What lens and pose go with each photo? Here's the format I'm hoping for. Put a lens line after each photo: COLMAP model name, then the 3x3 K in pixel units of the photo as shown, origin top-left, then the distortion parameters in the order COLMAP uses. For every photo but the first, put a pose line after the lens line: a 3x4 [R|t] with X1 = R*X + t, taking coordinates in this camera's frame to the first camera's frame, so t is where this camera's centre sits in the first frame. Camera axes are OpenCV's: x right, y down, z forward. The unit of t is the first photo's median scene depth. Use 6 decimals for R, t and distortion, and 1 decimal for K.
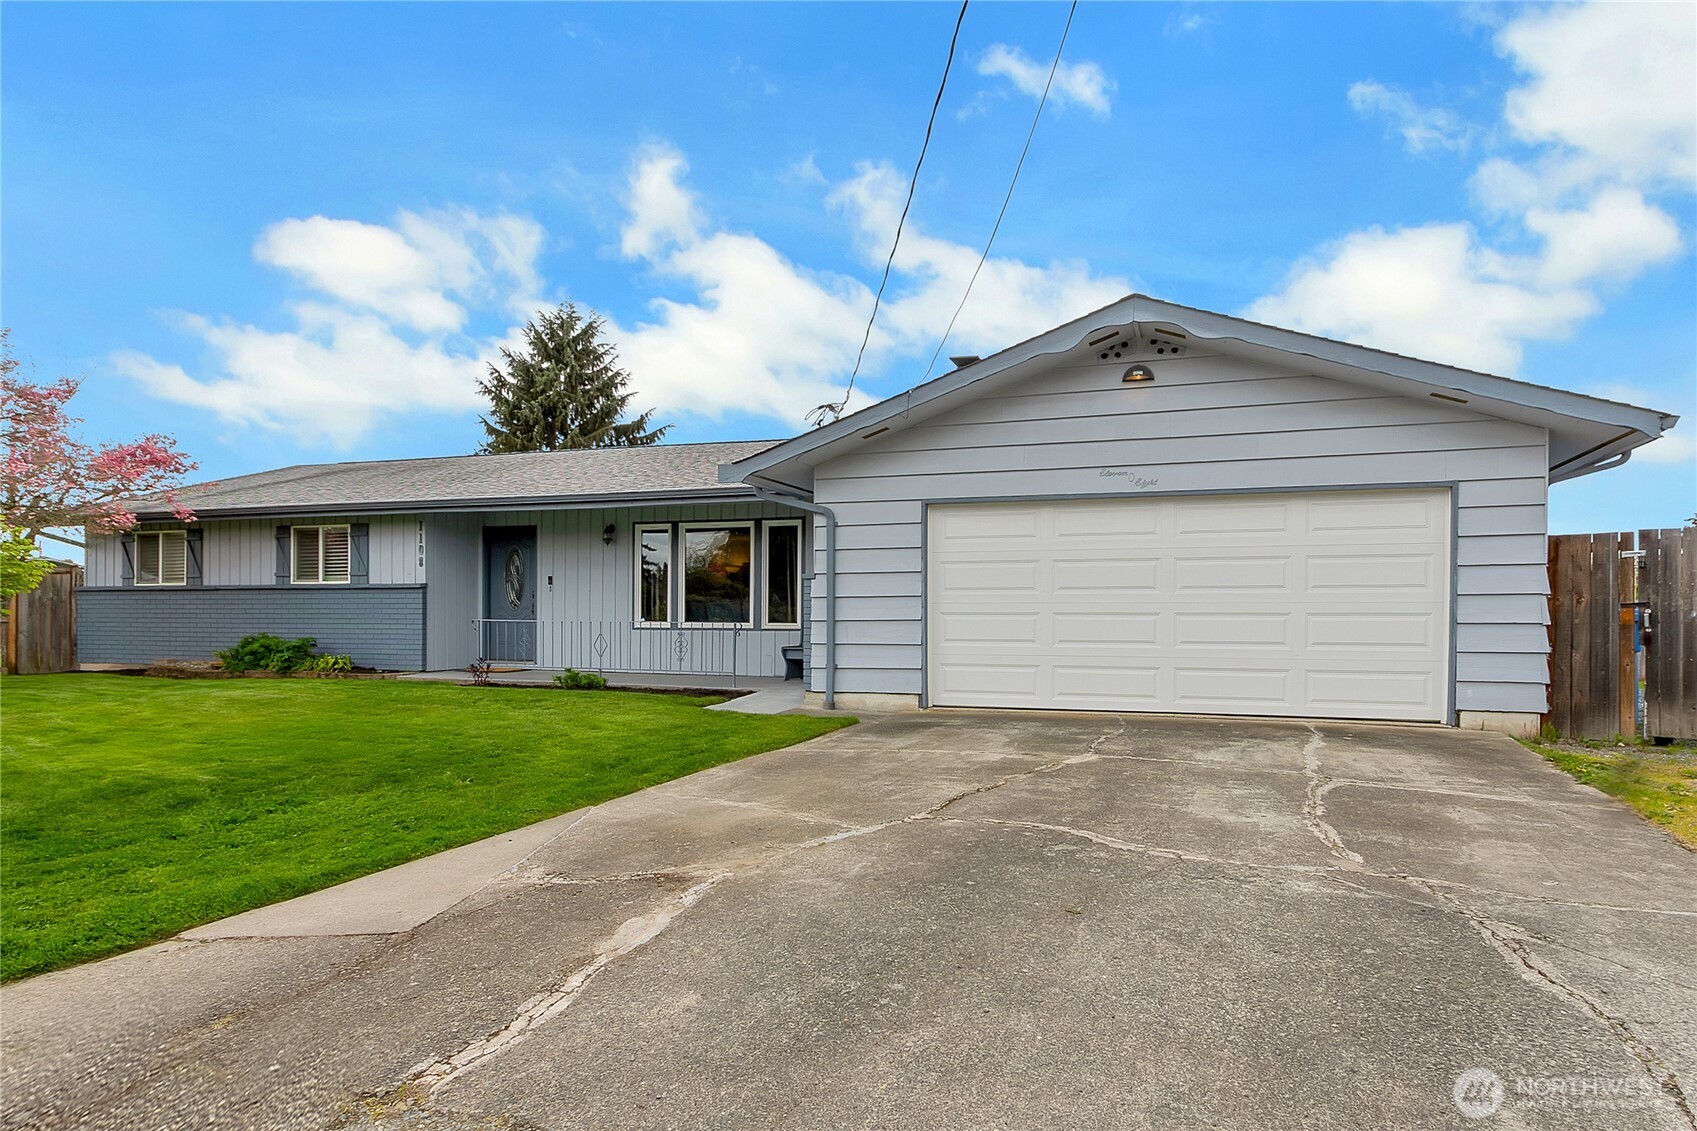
lens RADIAL K [[590.1, 0, 851.9], [0, 590.1, 599.2], [0, 0, 1]] dist [0.000073, 0.000077]
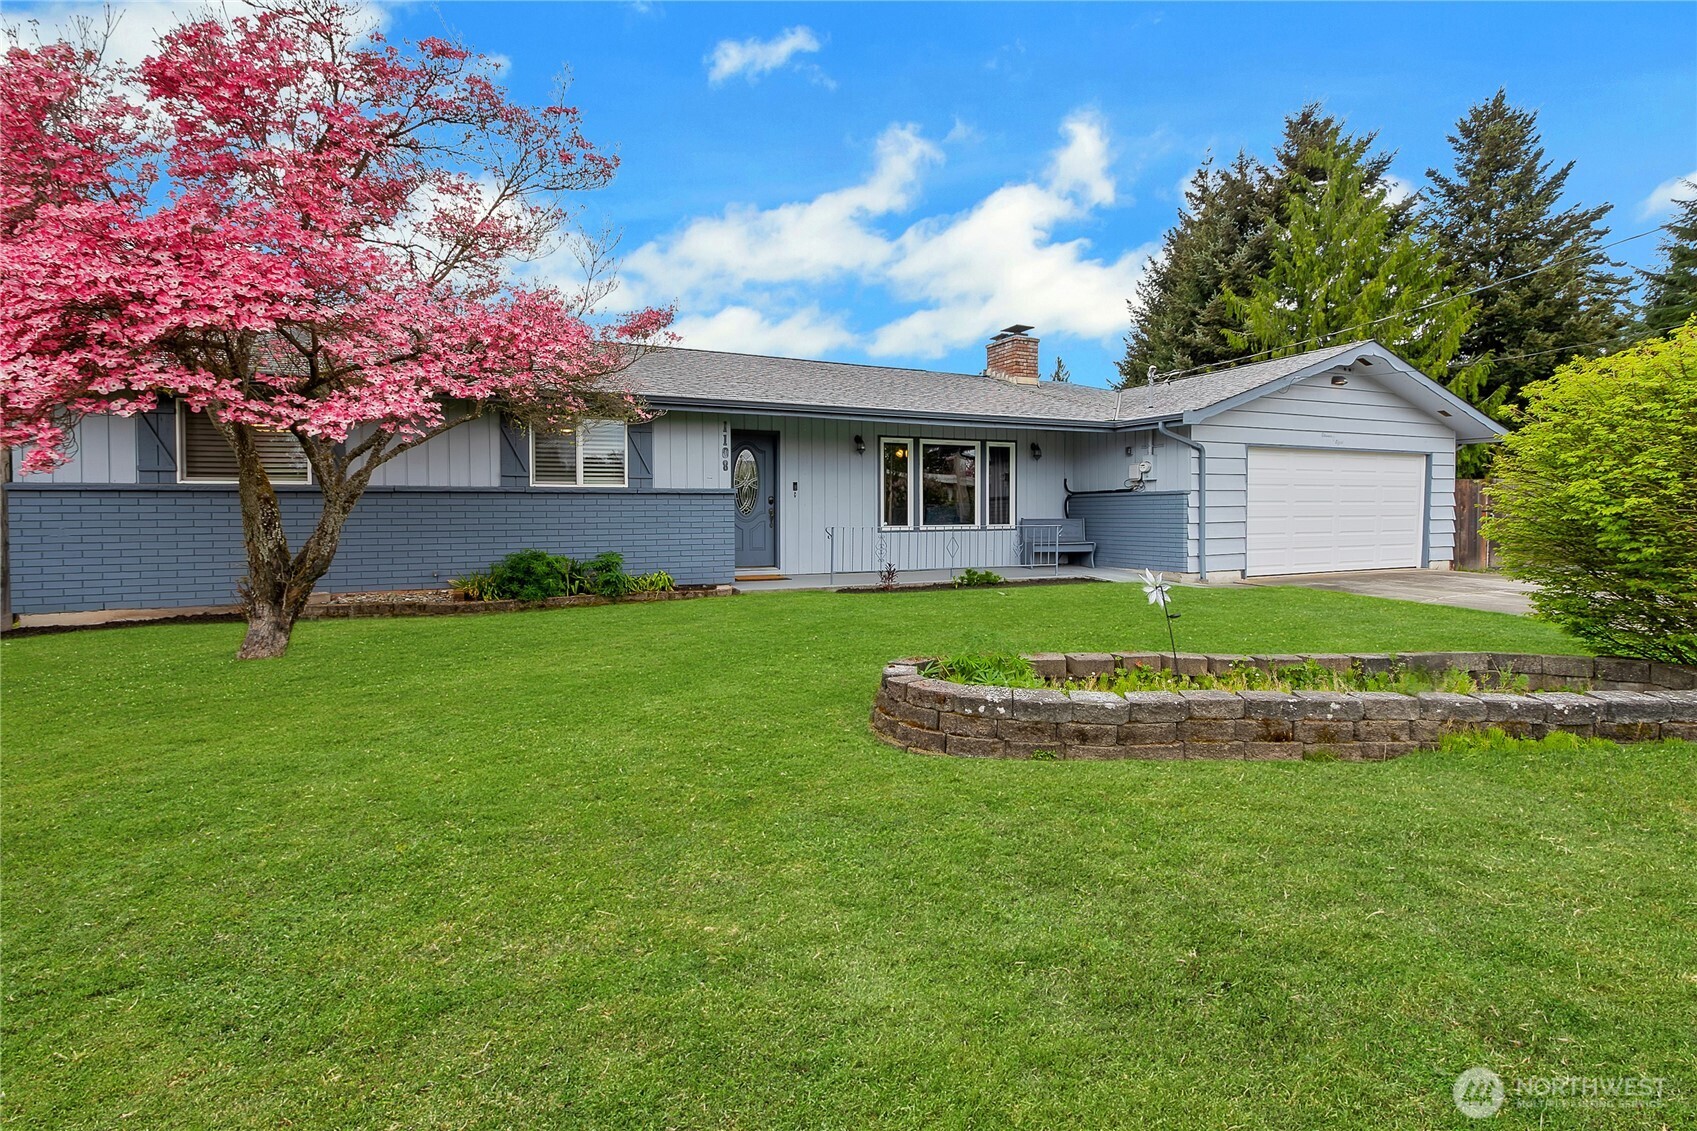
lens RADIAL K [[505.3, 0, 849.0], [0, 505.3, 504.8], [0, 0, 1]] dist [-0.000163, -0.000013]
pose [[0.884857, 0.000385, 0.465863, -0.911456], [-0.005559, 0.999937, 0.009733, -0.009936], [-0.465830, -0.011202, 0.884803, 0.205016]]
